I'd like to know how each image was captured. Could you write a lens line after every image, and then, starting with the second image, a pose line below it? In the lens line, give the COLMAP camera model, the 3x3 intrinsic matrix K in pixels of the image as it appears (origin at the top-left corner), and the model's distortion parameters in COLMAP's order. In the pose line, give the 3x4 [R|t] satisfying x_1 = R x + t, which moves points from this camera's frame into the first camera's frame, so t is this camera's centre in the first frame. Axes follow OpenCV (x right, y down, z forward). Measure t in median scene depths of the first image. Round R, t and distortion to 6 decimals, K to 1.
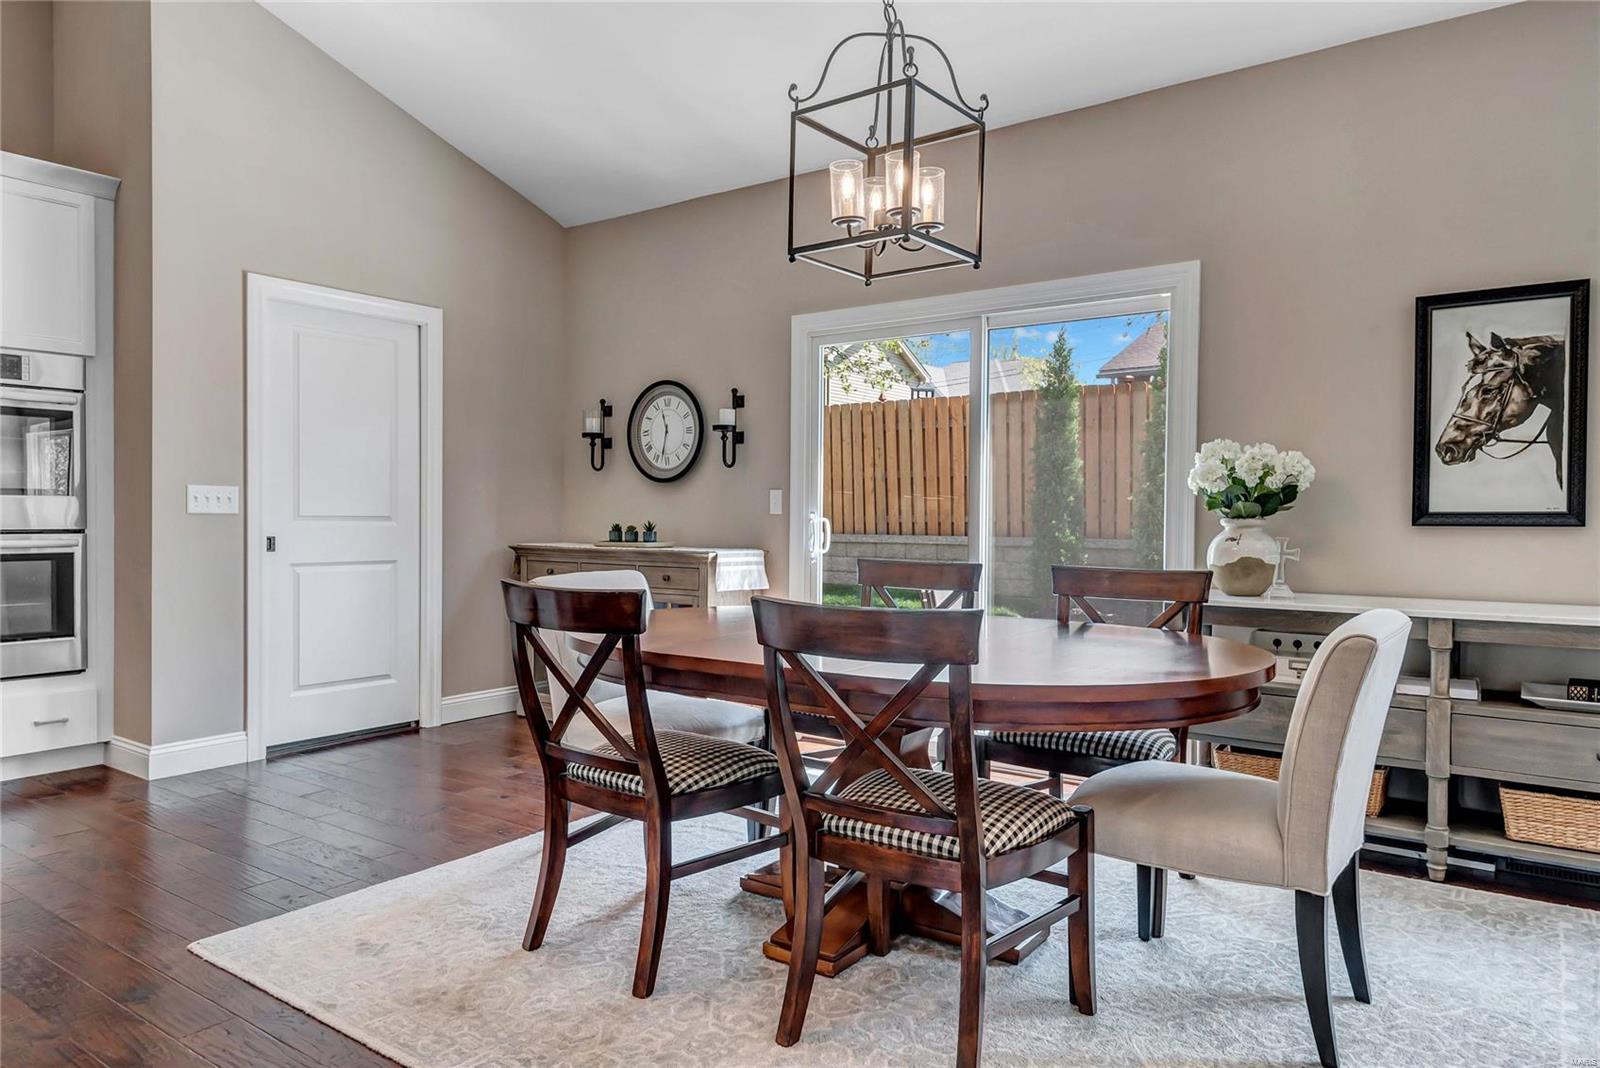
lens RADIAL K [[1043.7, 0, 803.2], [0, 1043.7, 532.8], [0, 0, 1]] dist [0.009915, -0.003969]
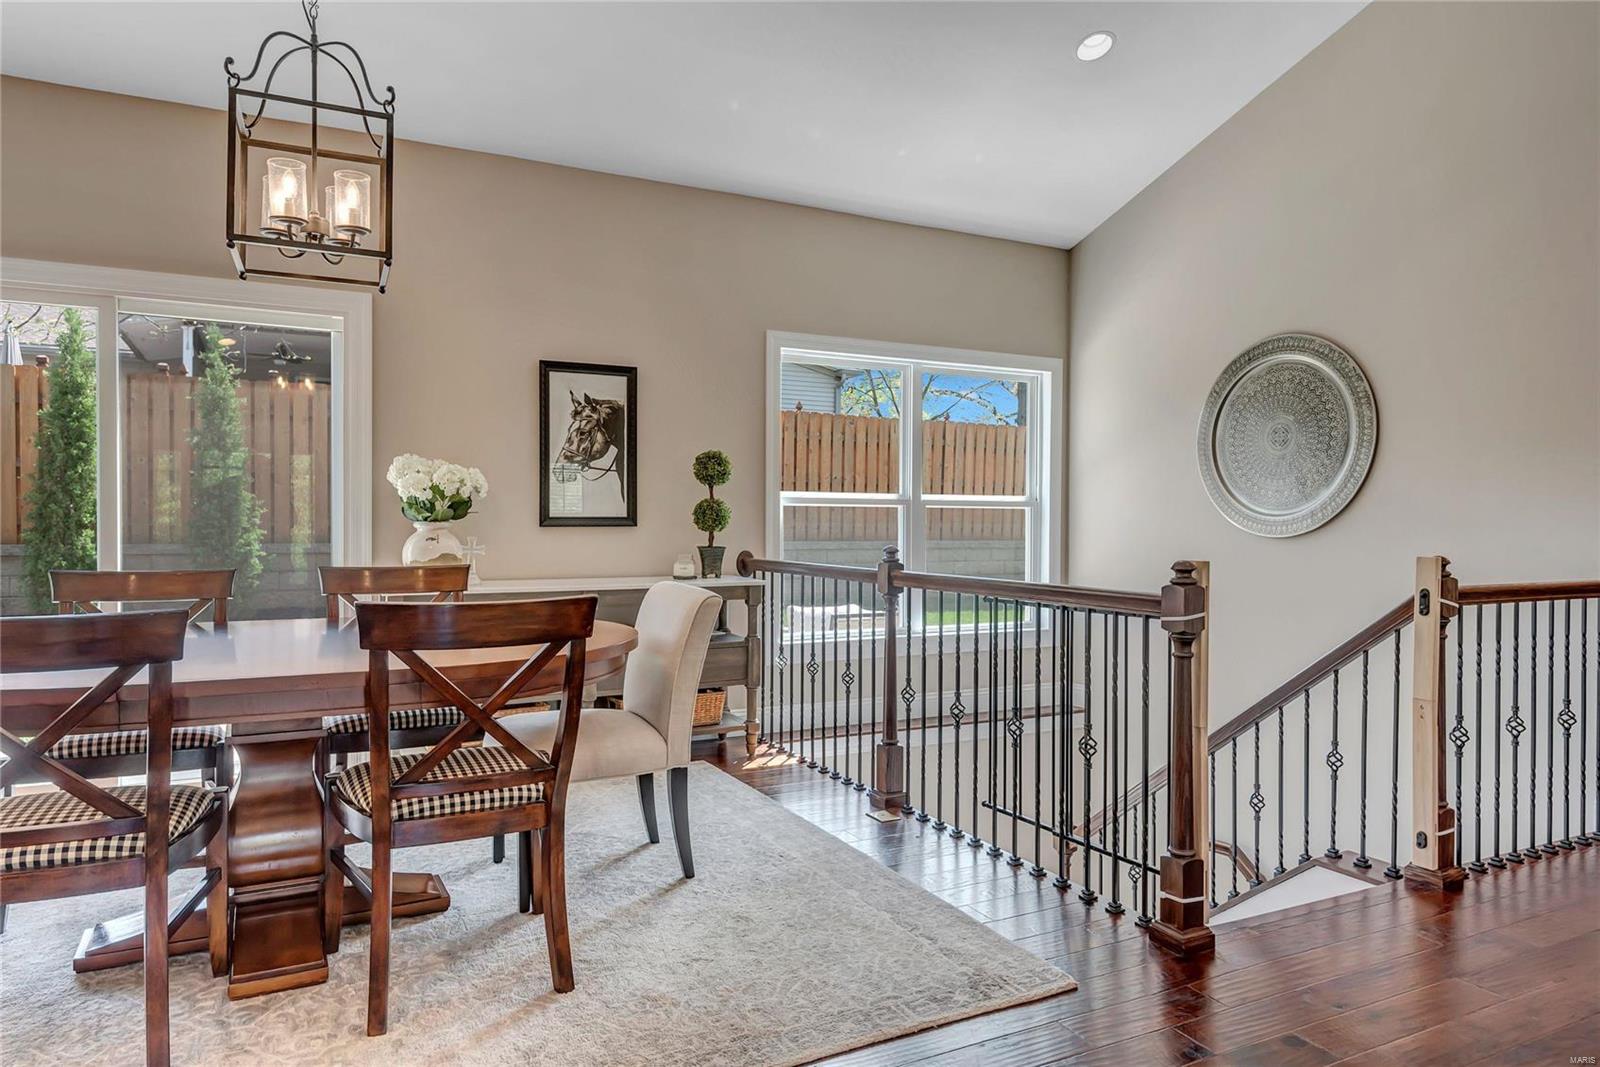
lens RADIAL K [[1003.1, 0, 799.6], [0, 1003.1, 538.4], [0, 0, 1]] dist [0.021662, -0.001118]
pose [[0.447933, -0.018308, 0.893880, -0.360446], [0.012590, 0.999820, 0.014169, -0.004884], [-0.893978, 0.004907, 0.448083, 0.088409]]
